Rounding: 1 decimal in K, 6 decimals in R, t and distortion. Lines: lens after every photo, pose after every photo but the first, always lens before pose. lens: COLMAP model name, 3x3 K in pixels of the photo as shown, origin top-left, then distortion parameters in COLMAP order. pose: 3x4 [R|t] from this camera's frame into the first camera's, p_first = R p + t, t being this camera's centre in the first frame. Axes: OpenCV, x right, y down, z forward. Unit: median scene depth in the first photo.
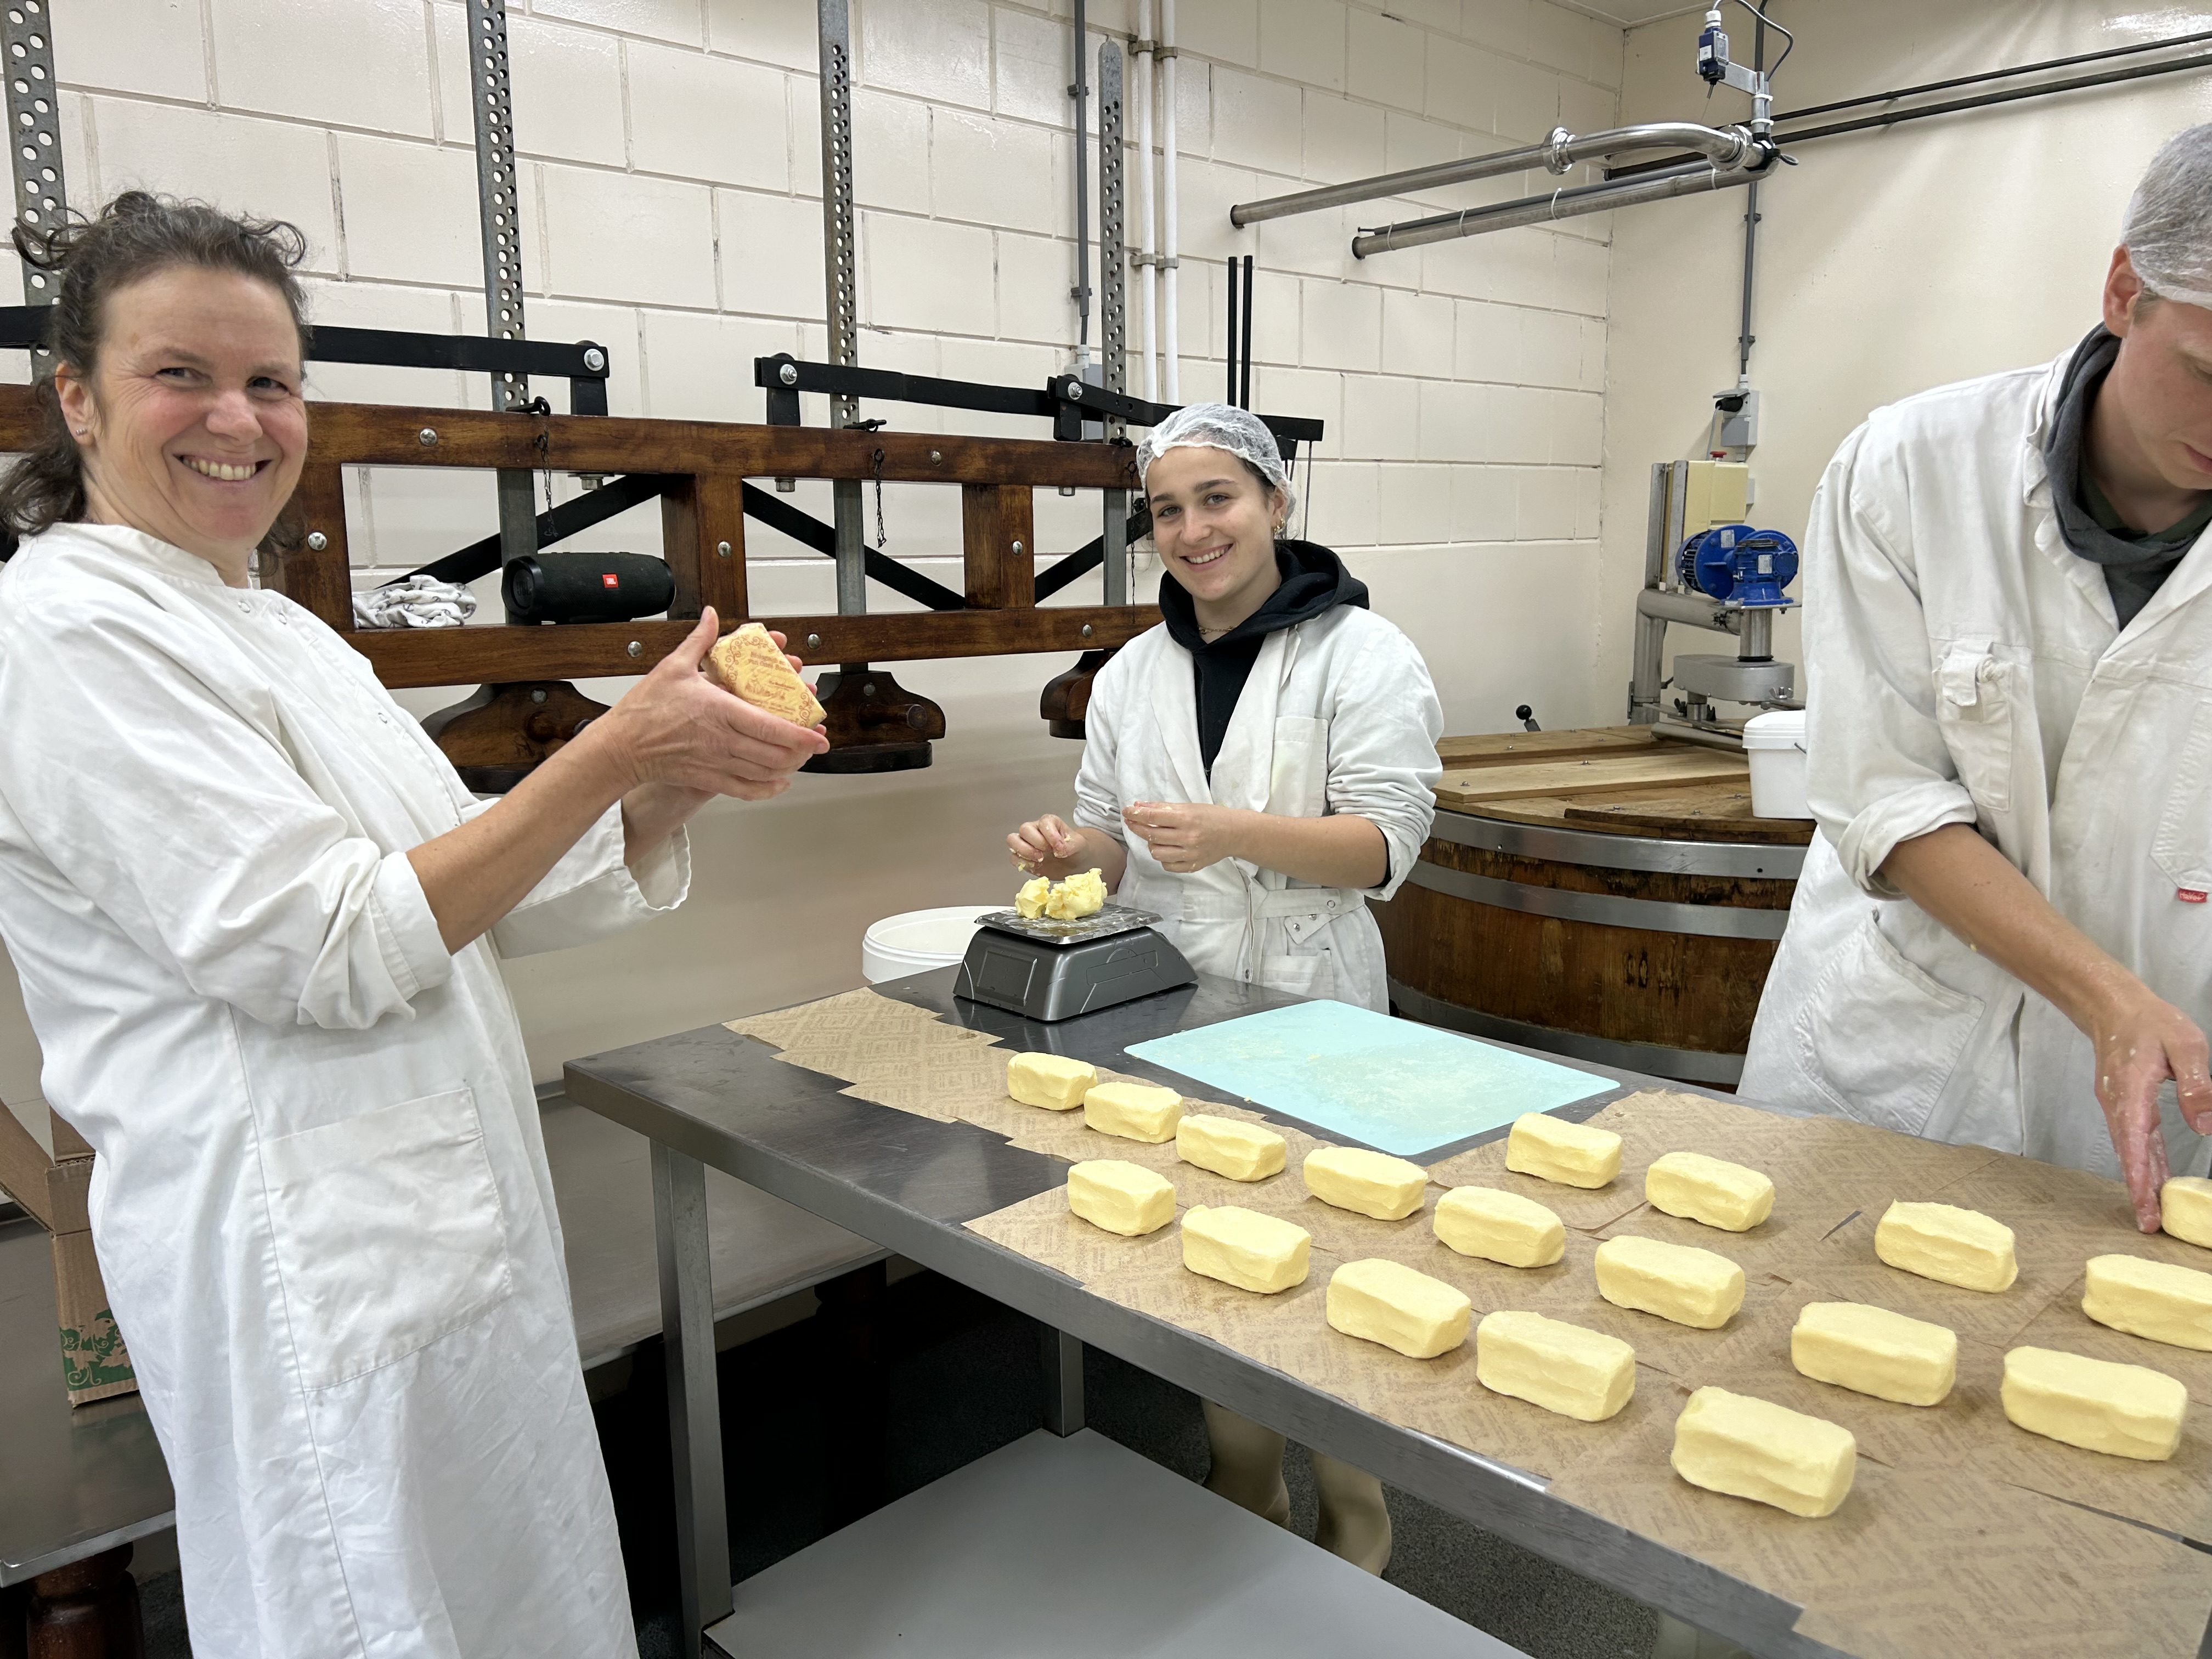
lens RADIAL K [[1657.6, 0, 1106.0], [0, 1657.6, 829.5], [0, 0, 1]] dist [0.081503, -0.129284]
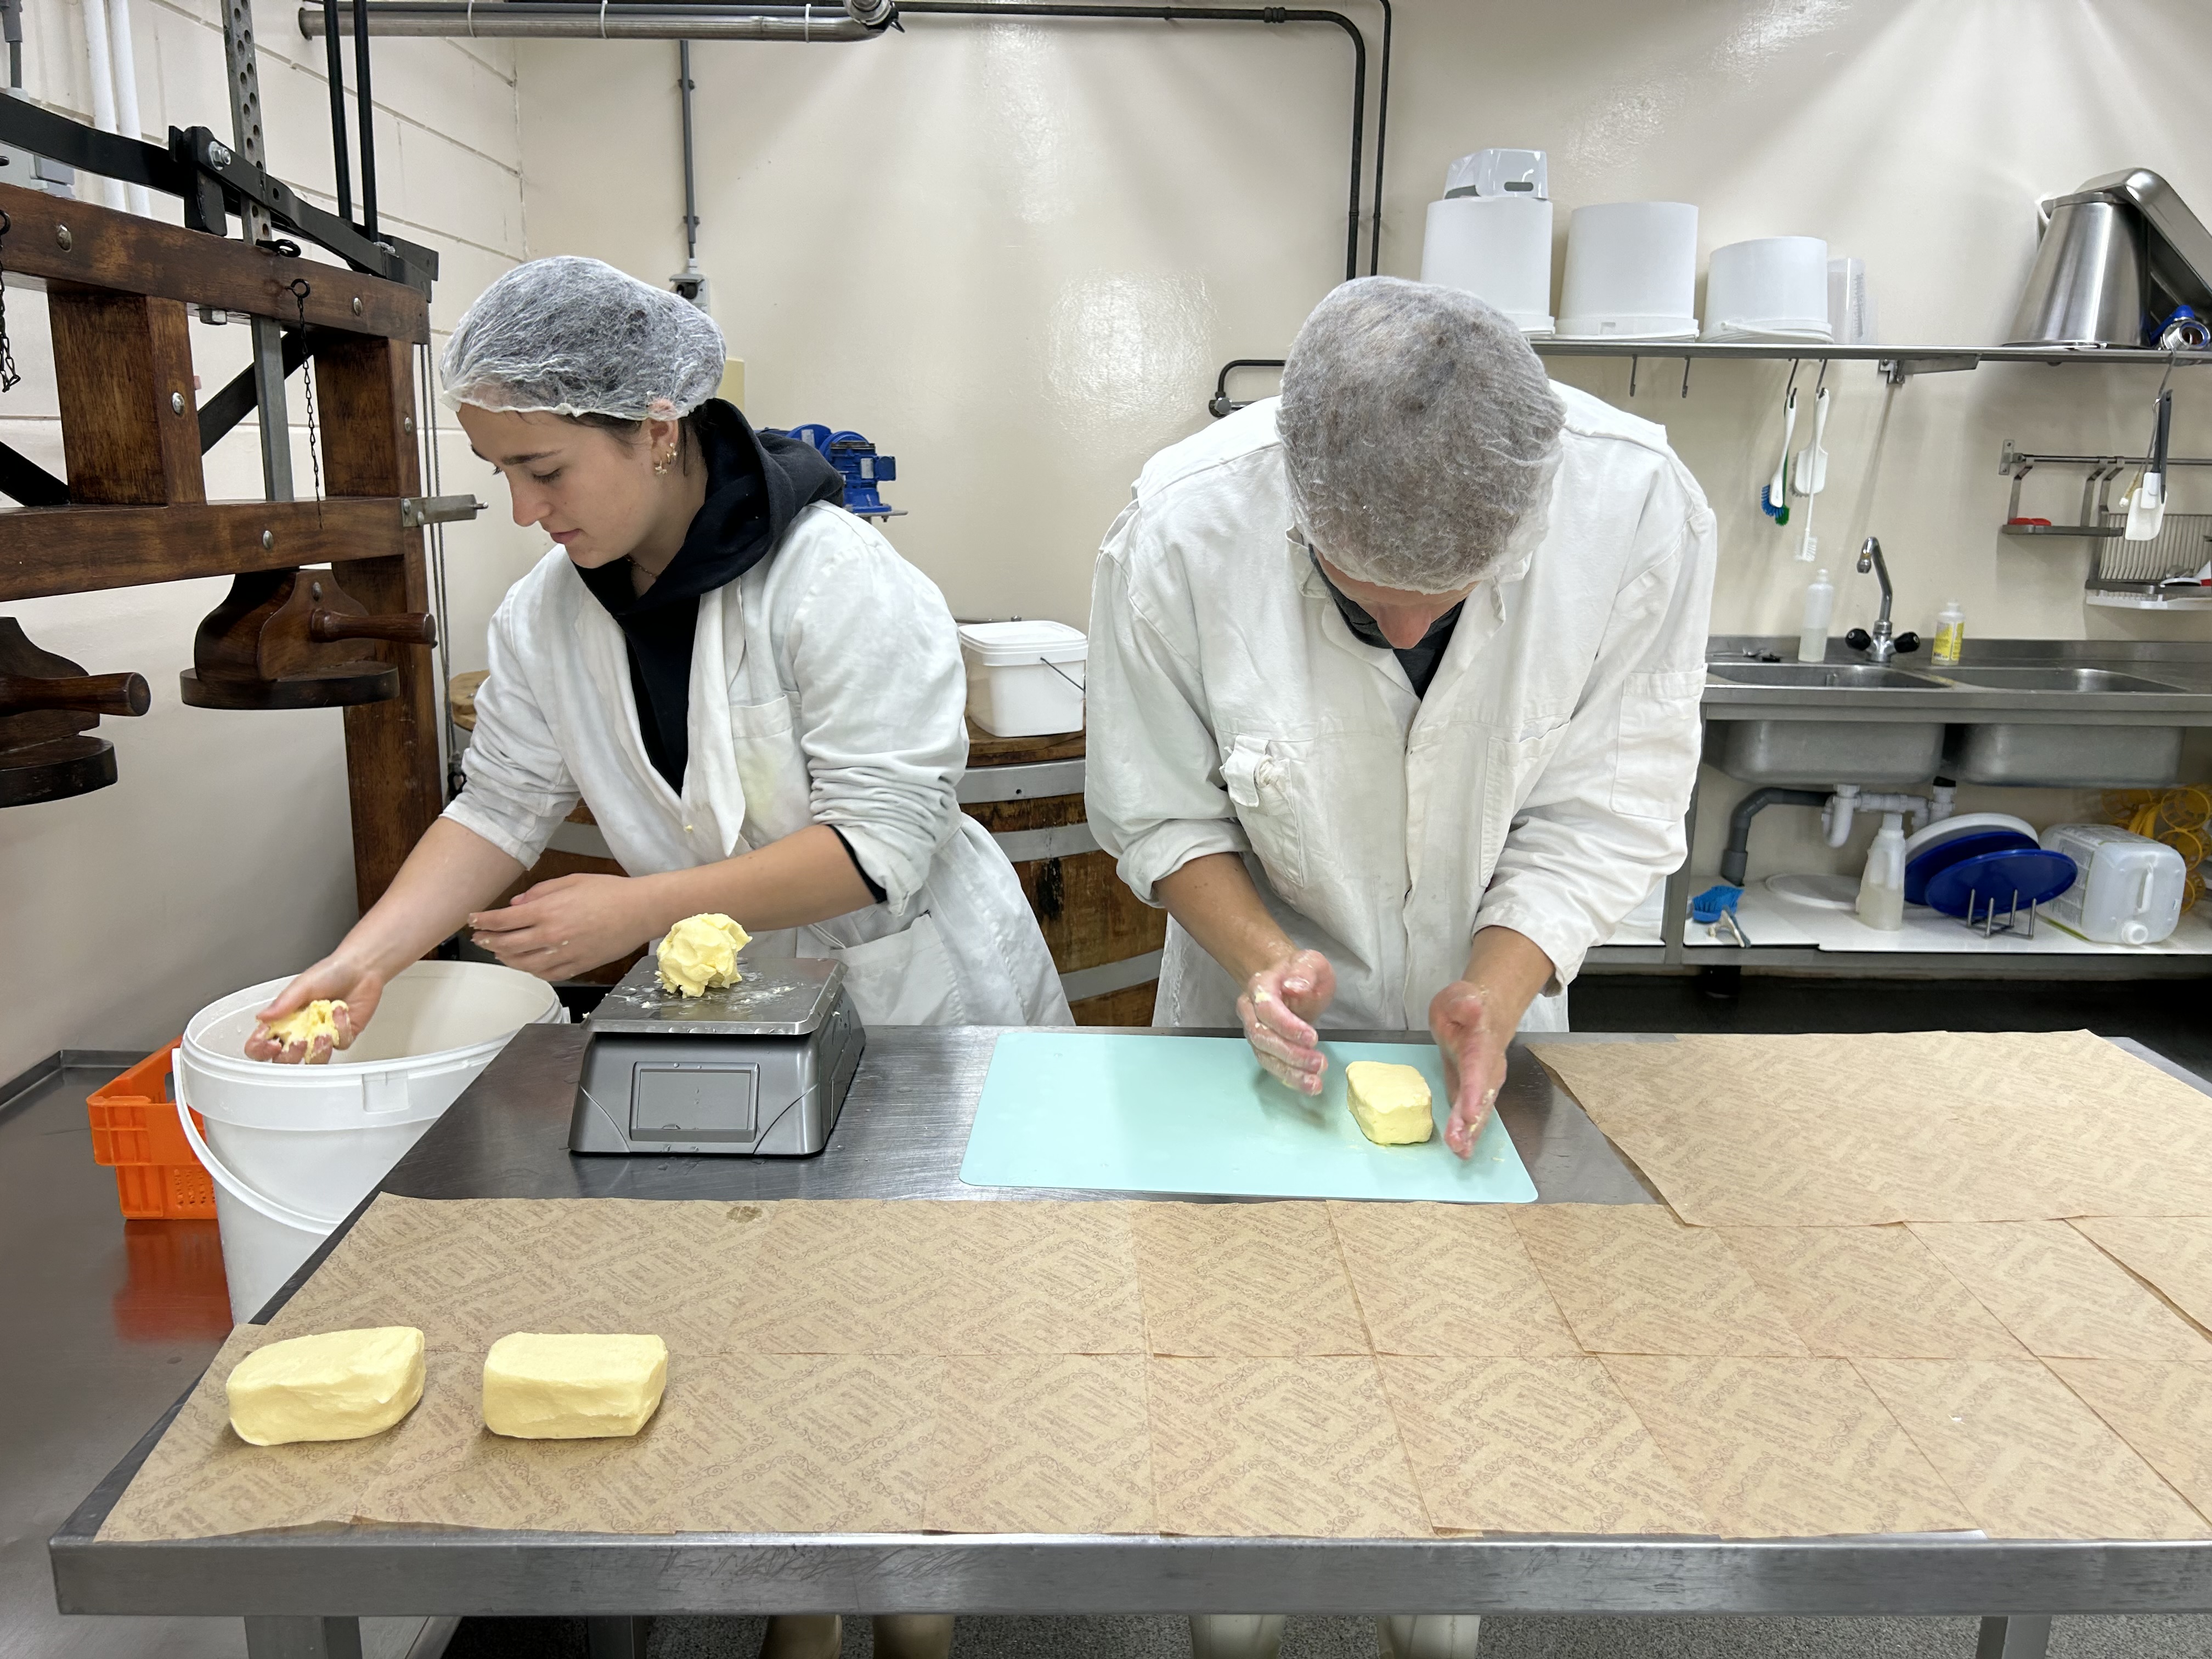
lens RADIAL K [[1657.6, 0, 1106.0], [0, 1657.6, 829.5], [0, 0, 1]] dist [0.081503, -0.129284]
pose [[0.674319, -0.131664, 0.726608, -0.285602], [0.091278, 0.991292, 0.094916, -0.041872], [-0.732777, 0.002319, 0.680464, 0.329622]]
